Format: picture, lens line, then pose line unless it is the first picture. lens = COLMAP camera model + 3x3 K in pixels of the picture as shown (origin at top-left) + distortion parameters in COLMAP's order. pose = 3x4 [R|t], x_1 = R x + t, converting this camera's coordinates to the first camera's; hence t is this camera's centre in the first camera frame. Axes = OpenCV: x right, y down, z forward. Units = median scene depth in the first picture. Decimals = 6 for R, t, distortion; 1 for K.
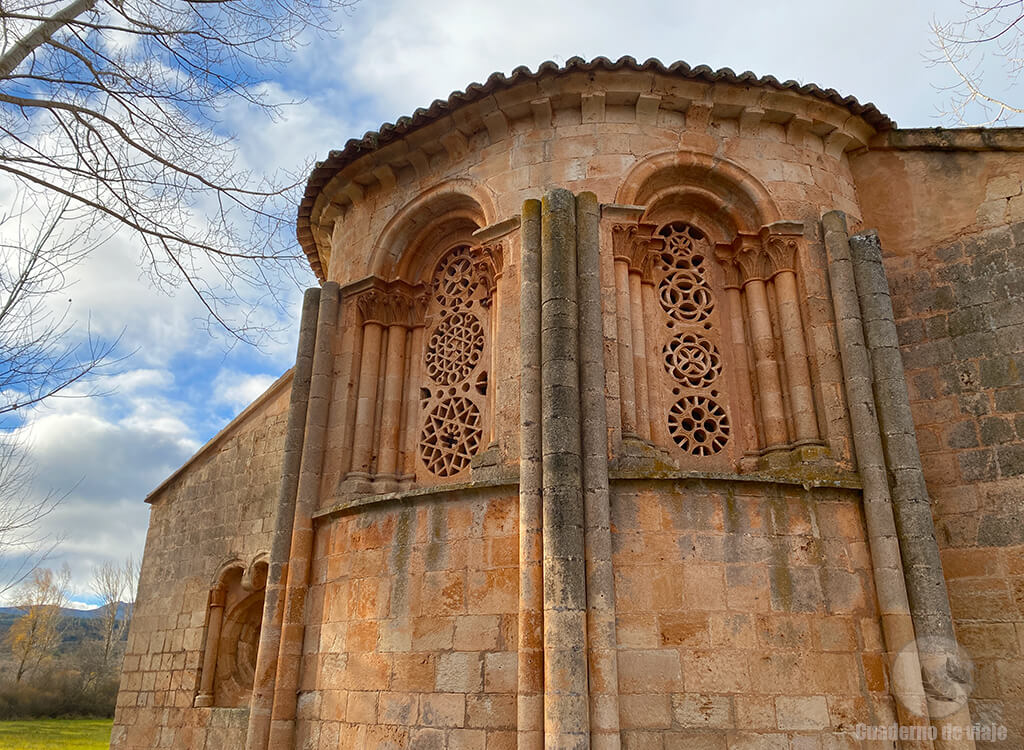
lens RADIAL K [[789.9, 0, 511.6], [0, 789.9, 389.3], [0, 0, 1]] dist [0.081898, -0.124179]
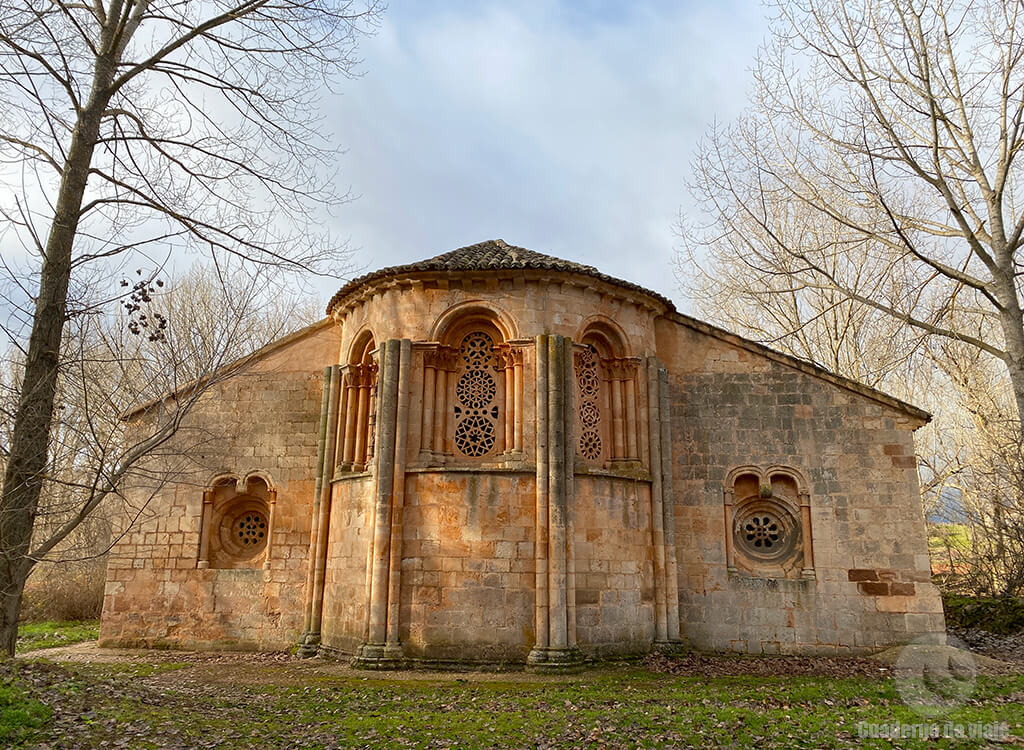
lens RADIAL K [[789.9, 0, 511.6], [0, 789.9, 389.3], [0, 0, 1]] dist [0.081898, -0.124179]
pose [[0.883372, 0.111415, 0.455236, -0.930265], [-0.172893, 0.980292, 0.095577, -0.266805], [-0.435616, -0.163137, 0.885226, -0.793971]]
